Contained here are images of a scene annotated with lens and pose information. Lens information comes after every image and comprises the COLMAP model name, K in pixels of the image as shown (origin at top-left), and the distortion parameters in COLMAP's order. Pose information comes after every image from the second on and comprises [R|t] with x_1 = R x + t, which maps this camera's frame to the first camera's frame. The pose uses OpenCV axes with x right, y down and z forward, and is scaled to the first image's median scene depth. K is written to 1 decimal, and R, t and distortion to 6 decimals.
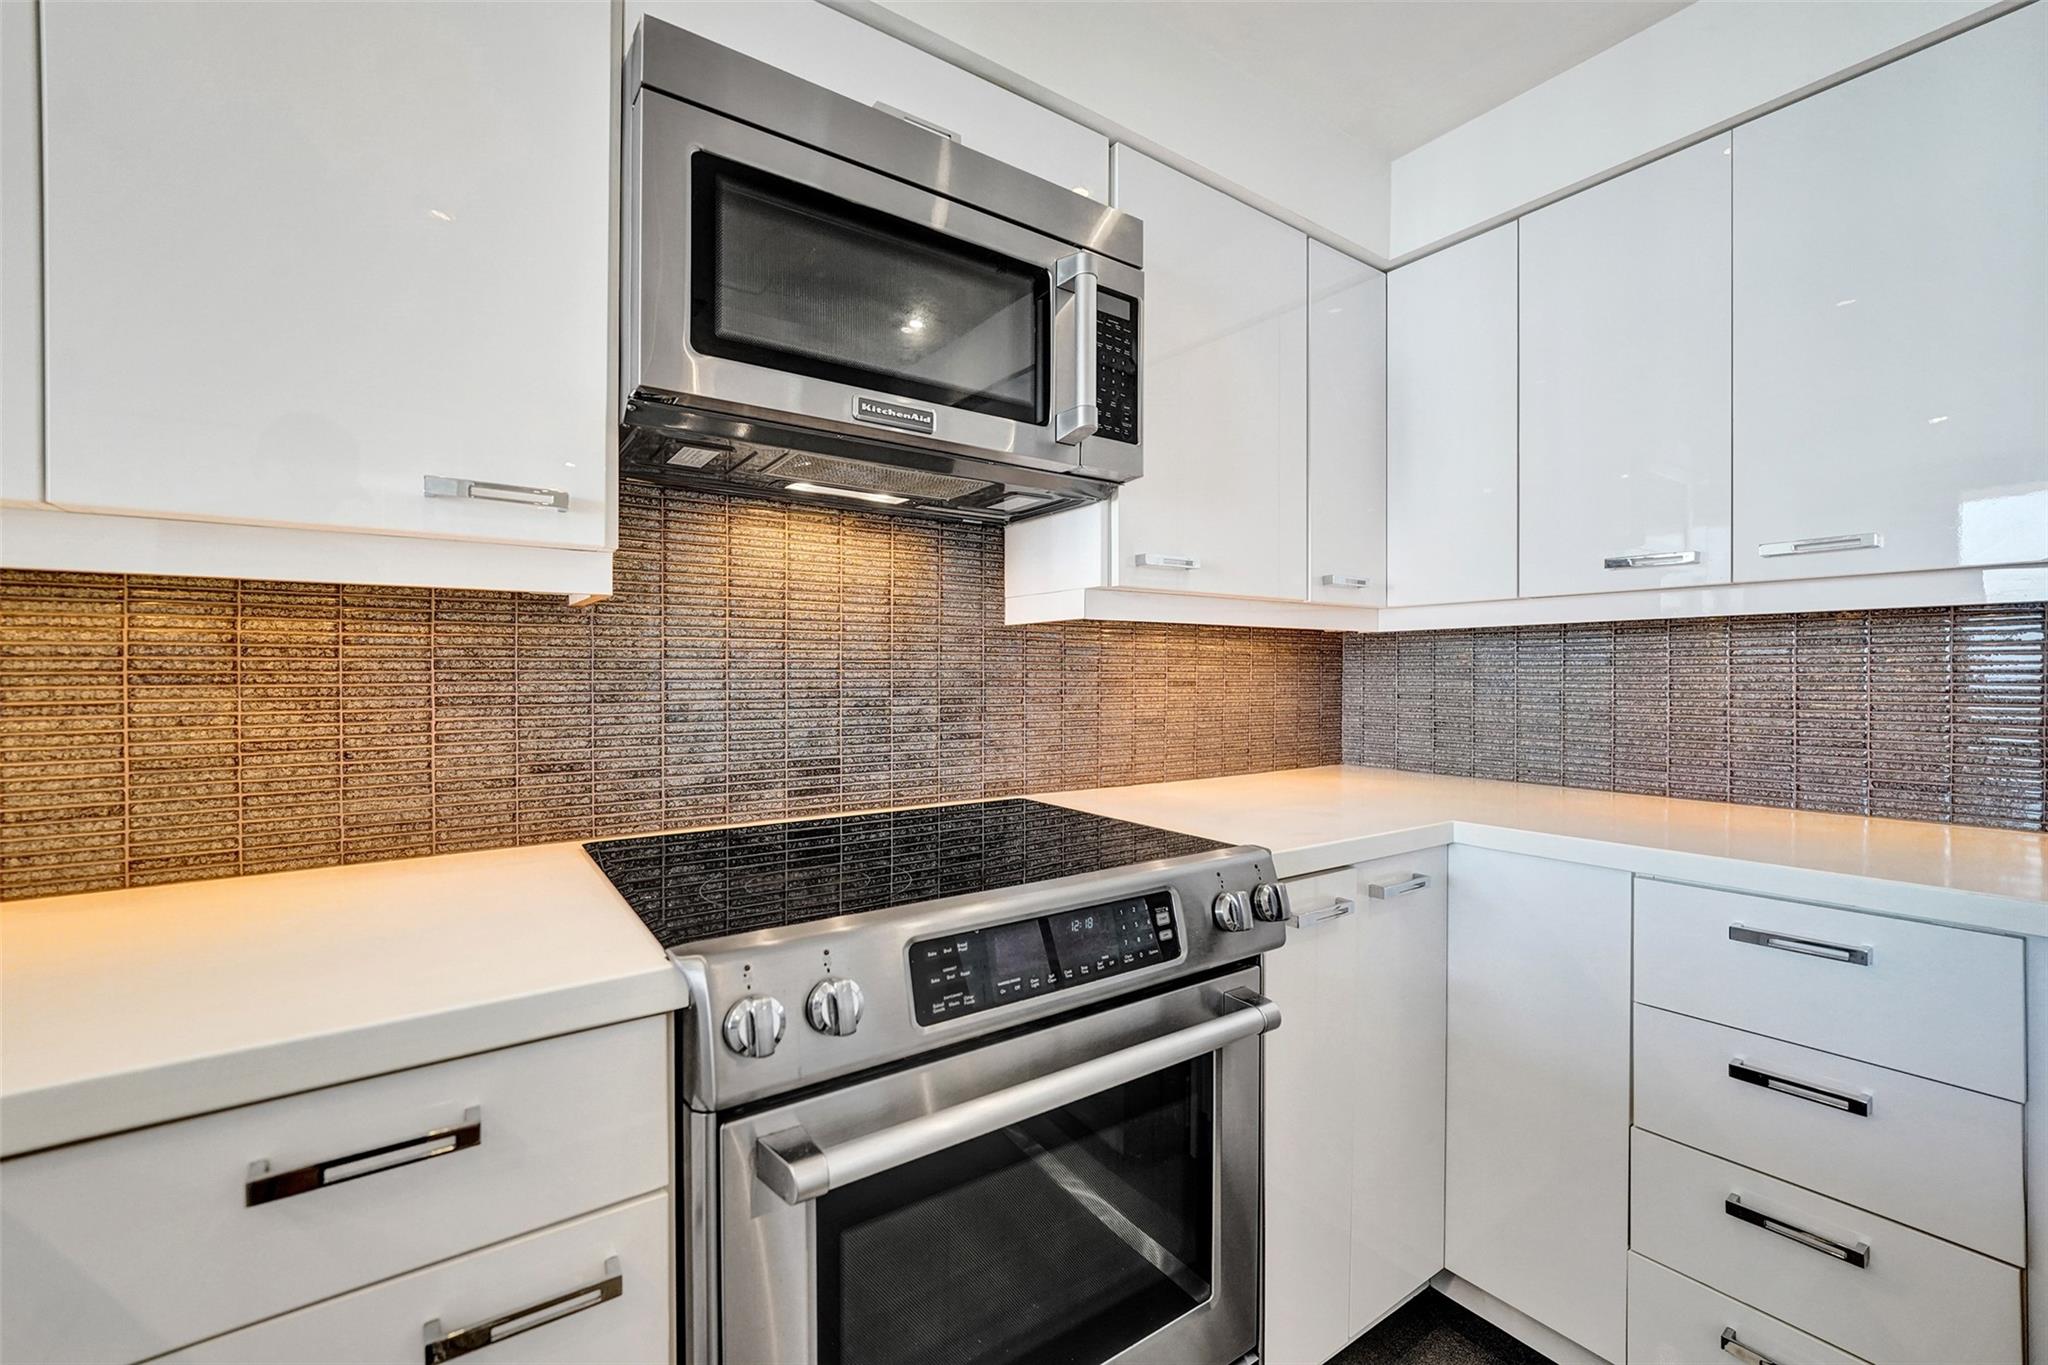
lens RADIAL K [[841.8, 0, 1018.0], [0, 841.8, 679.7], [0, 0, 1]] dist [-0.004967, 0.000017]
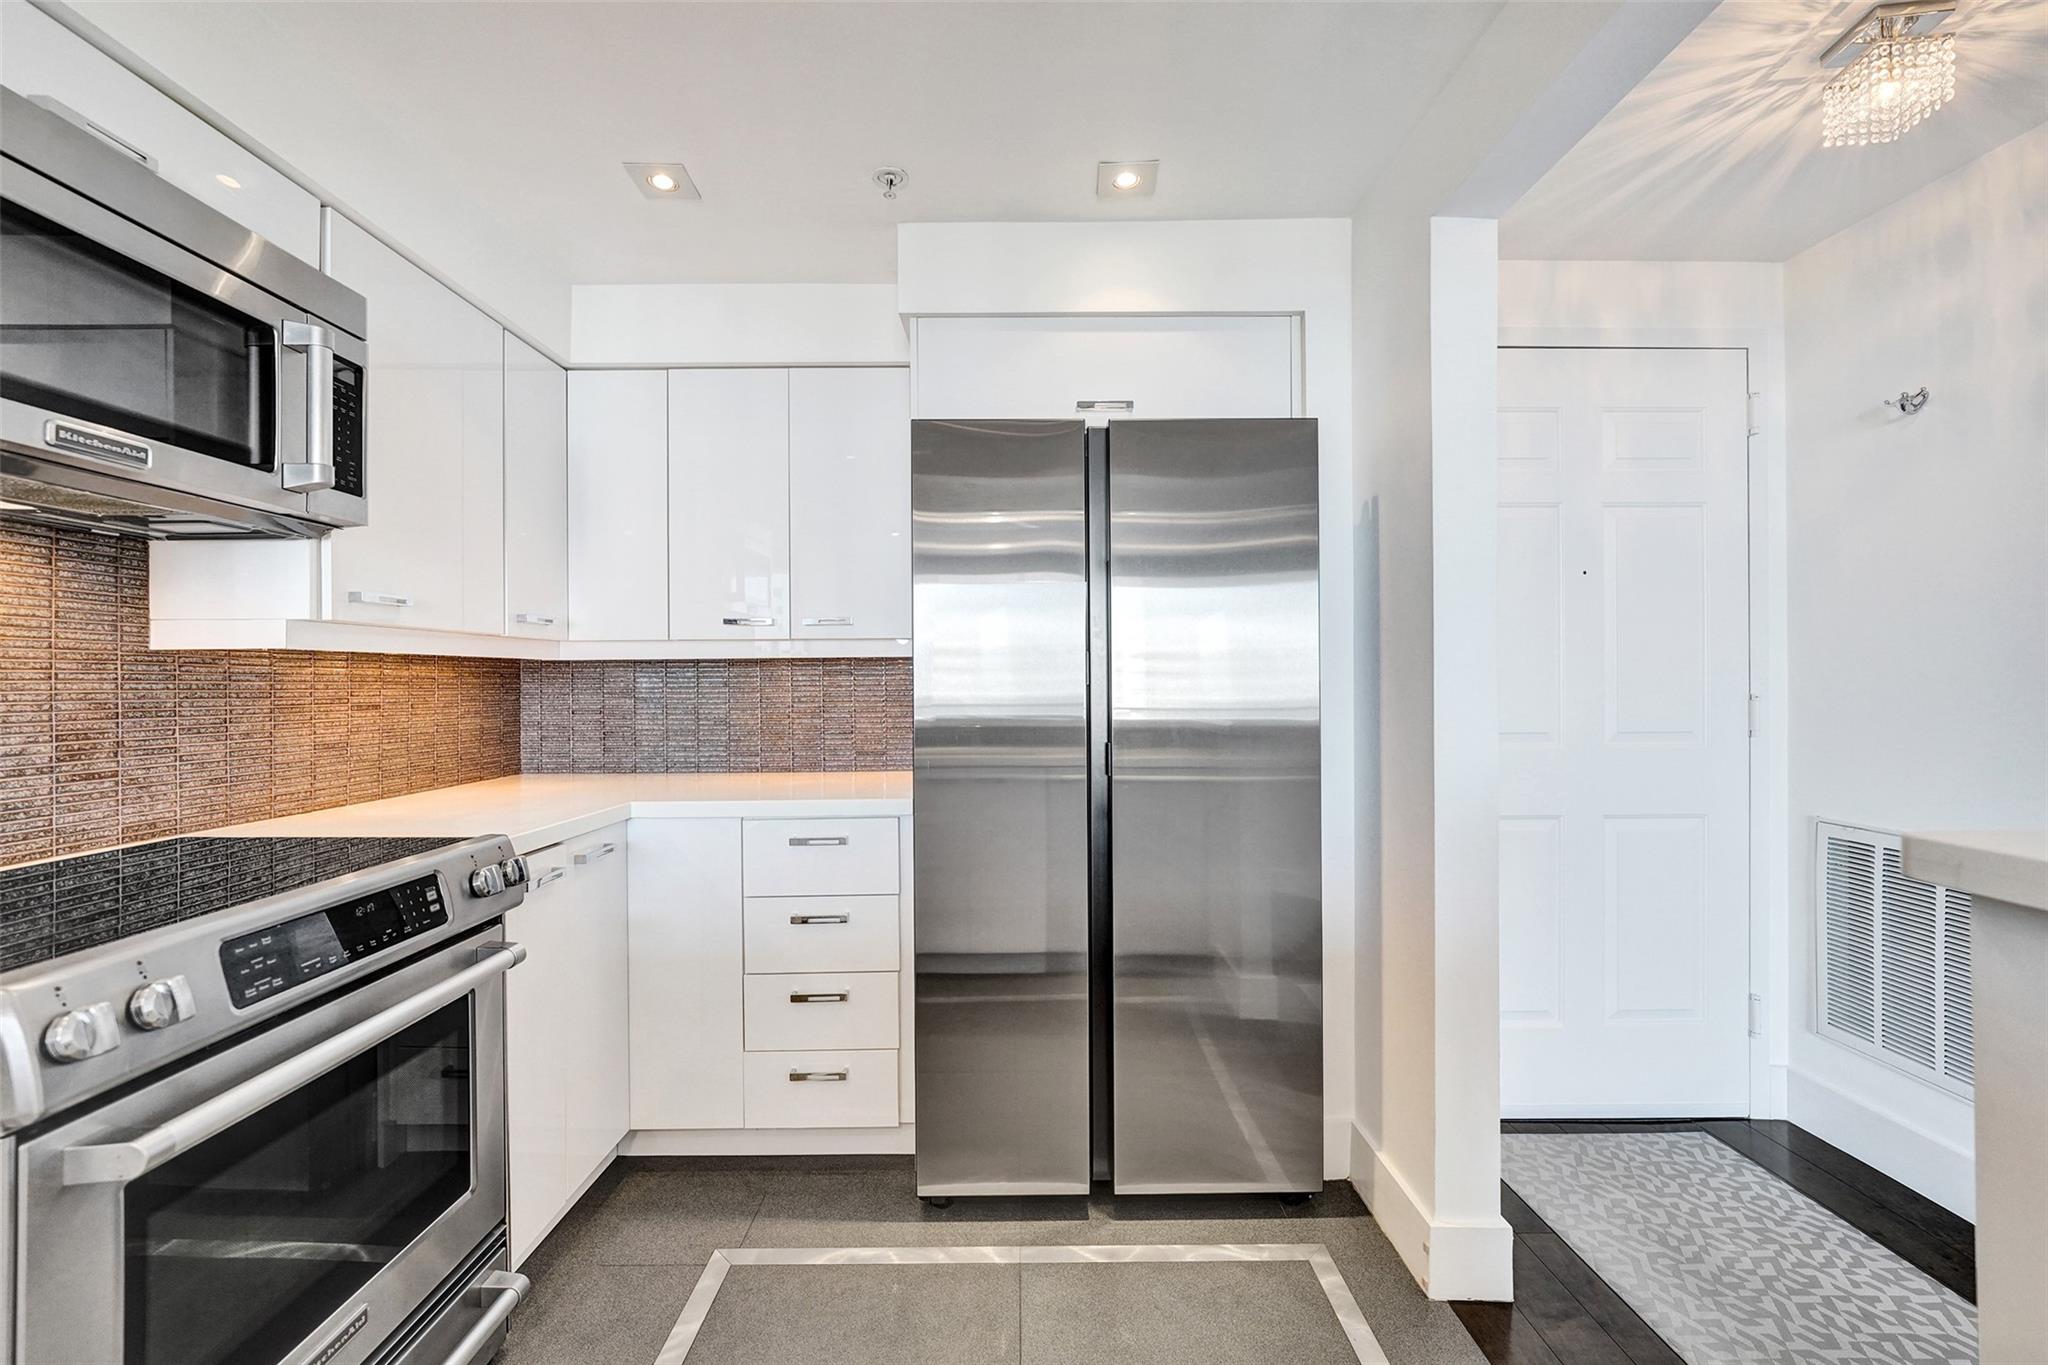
lens RADIAL K [[841.8, 0, 1018.0], [0, 841.8, 679.7], [0, 0, 1]] dist [-0.004967, 0.000017]
pose [[0.577218, -0.003131, 0.816584, -0.260898], [0.013869, 0.999886, -0.005969, -0.017646], [-0.816472, 0.014771, 0.577196, -0.344676]]
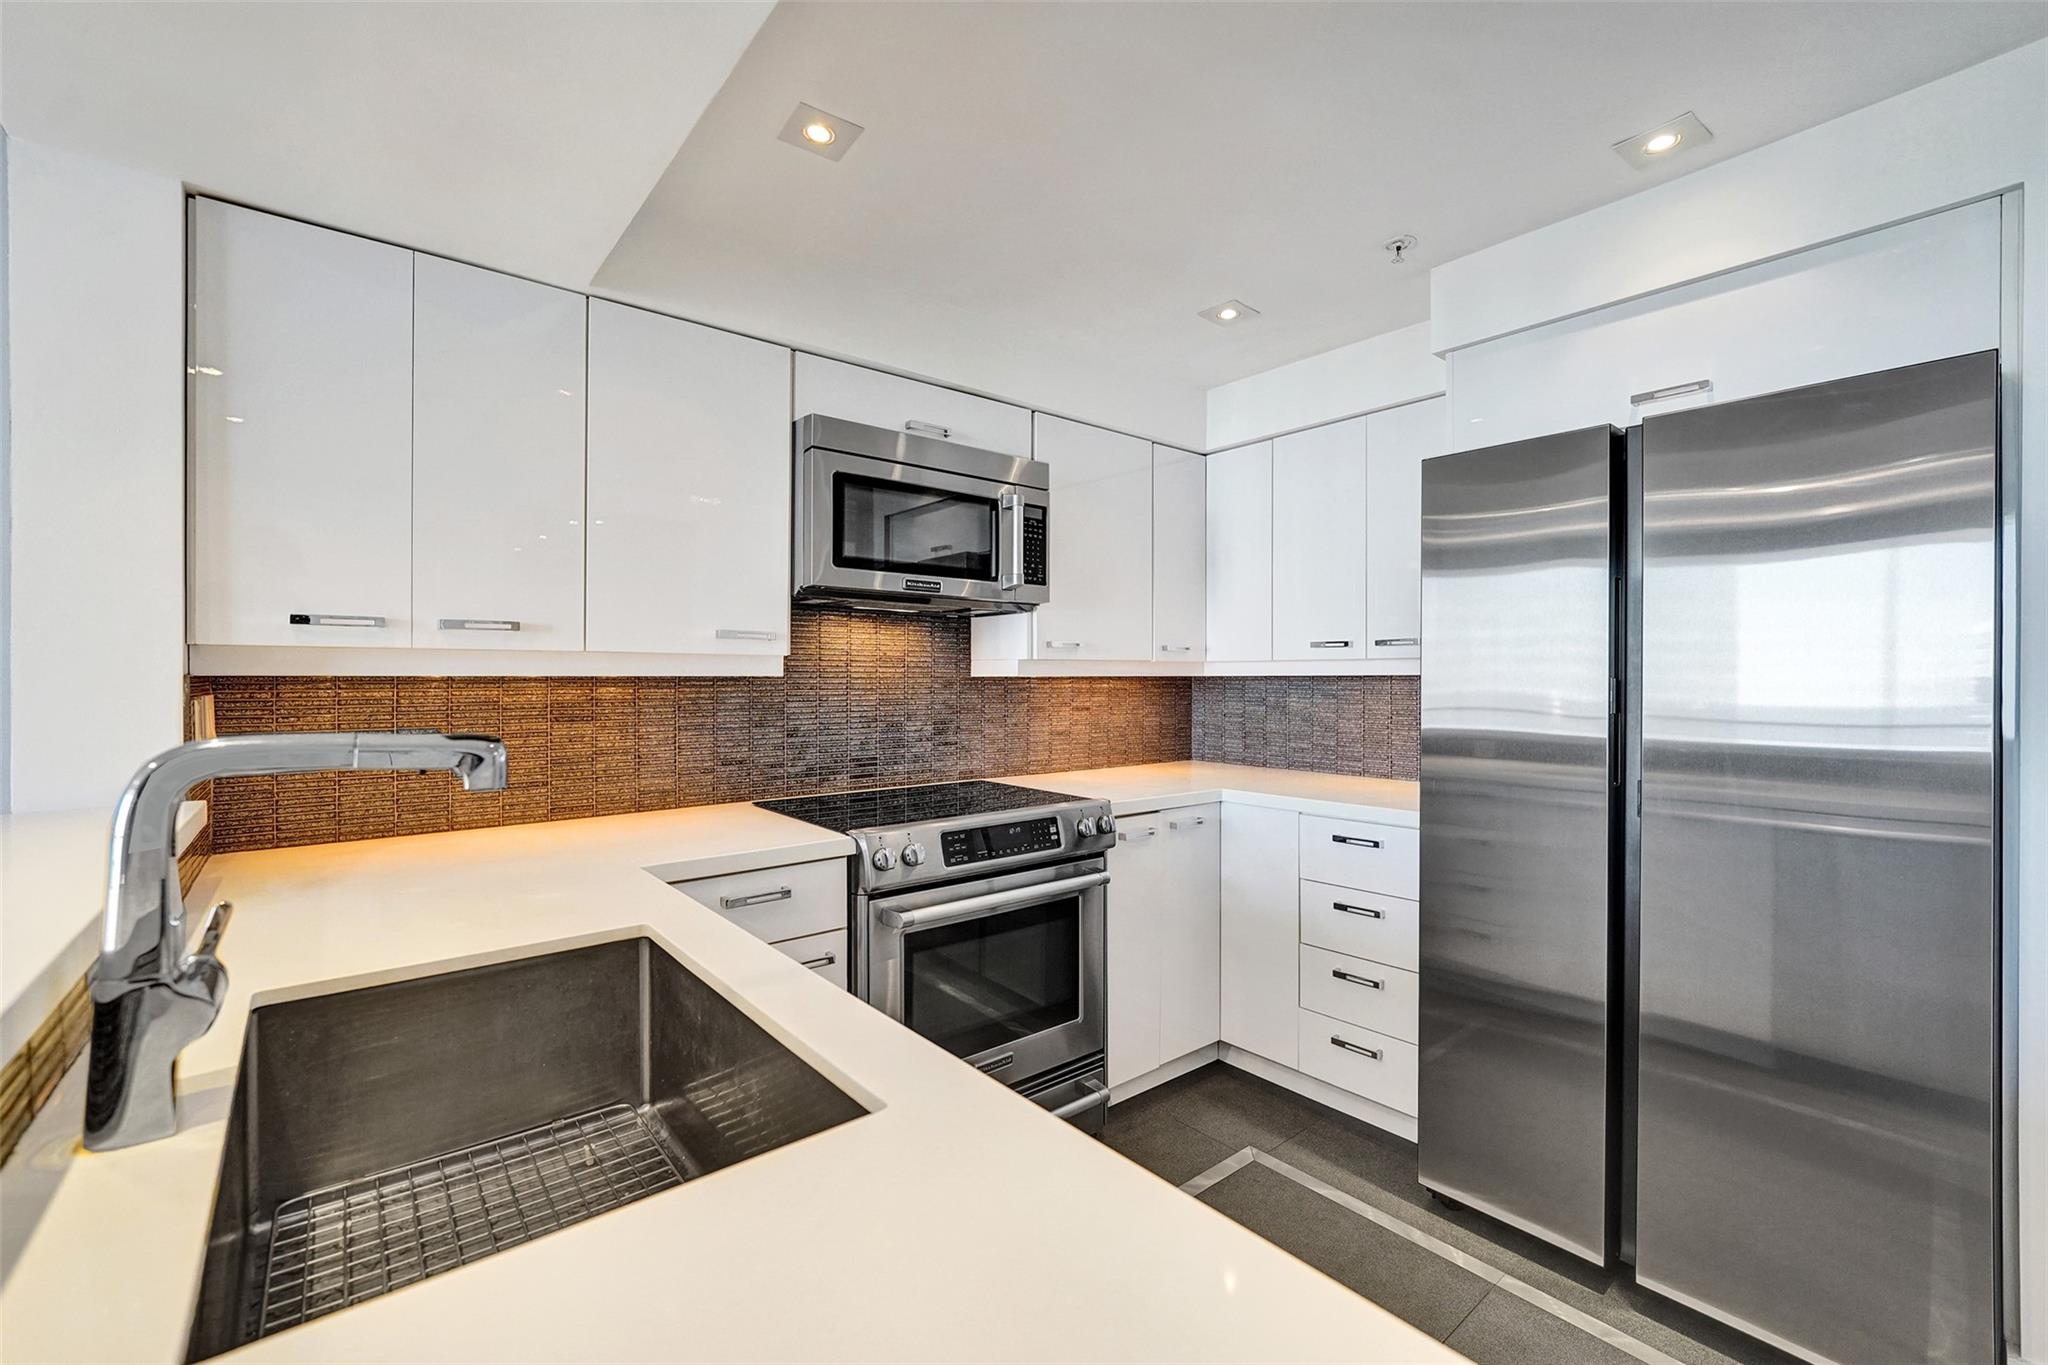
lens RADIAL K [[843.5, 0, 1028.3], [0, 843.5, 675.0], [0, 0, 1]] dist [-0.002011, 0.000036]
pose [[0.996872, -0.000586, 0.079028, -0.042867], [0.001433, 0.999942, -0.010670, -0.061510], [-0.079017, 0.010750, 0.996815, -0.825440]]
